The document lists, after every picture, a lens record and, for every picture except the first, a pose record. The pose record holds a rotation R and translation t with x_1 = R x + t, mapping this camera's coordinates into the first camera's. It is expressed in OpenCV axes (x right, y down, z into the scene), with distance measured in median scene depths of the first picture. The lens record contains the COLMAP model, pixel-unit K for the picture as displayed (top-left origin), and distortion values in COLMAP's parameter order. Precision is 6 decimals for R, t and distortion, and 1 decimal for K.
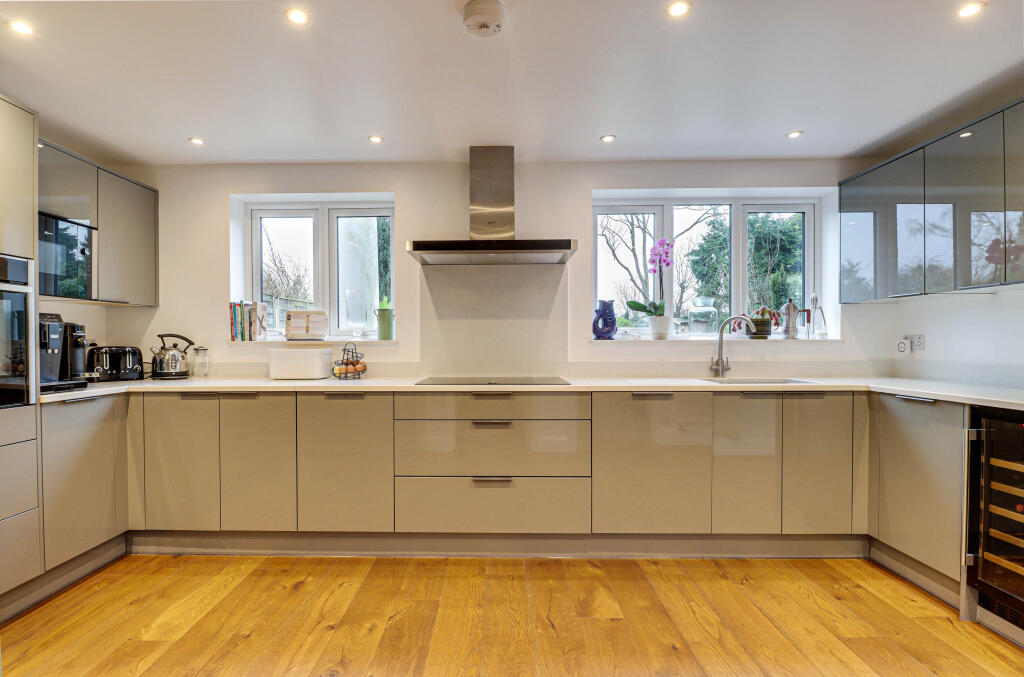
lens RADIAL K [[501.3, 0, 491.7], [0, 501.3, 345.2], [0, 0, 1]] dist [-0.013814, -0.002327]
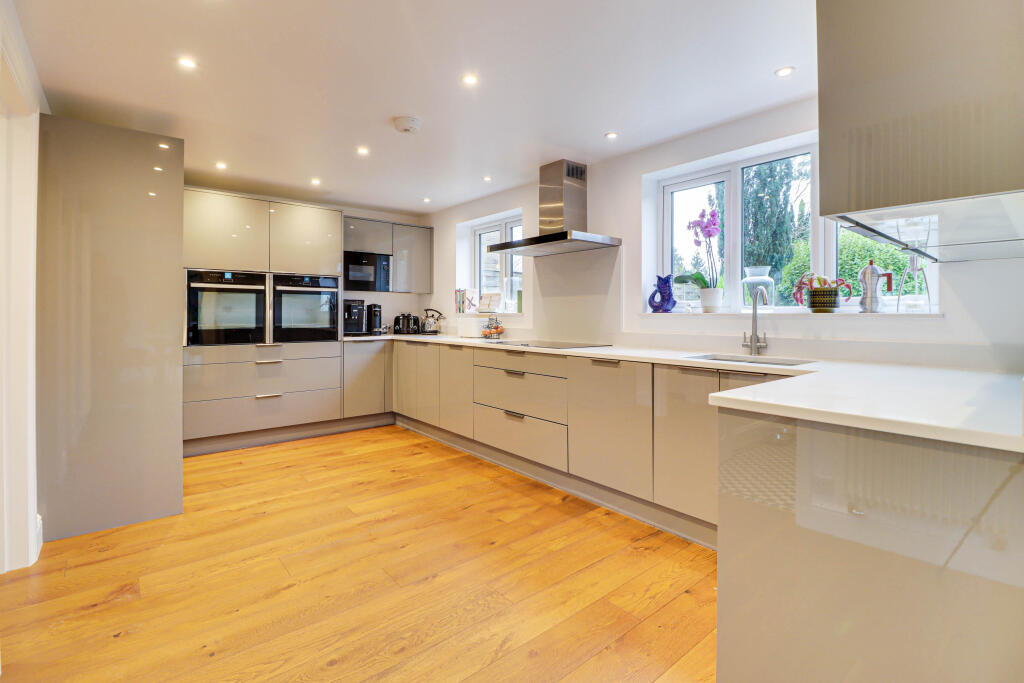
lens RADIAL K [[478.8, 0, 523.7], [0, 478.8, 310.9], [0, 0, 1]] dist [-0.005009, -0.001489]
pose [[0.666362, -0.000502, -0.745628, 0.871759], [-0.011184, 0.999881, -0.010668, -0.001317], [0.745545, 0.015448, 0.666277, 0.125201]]
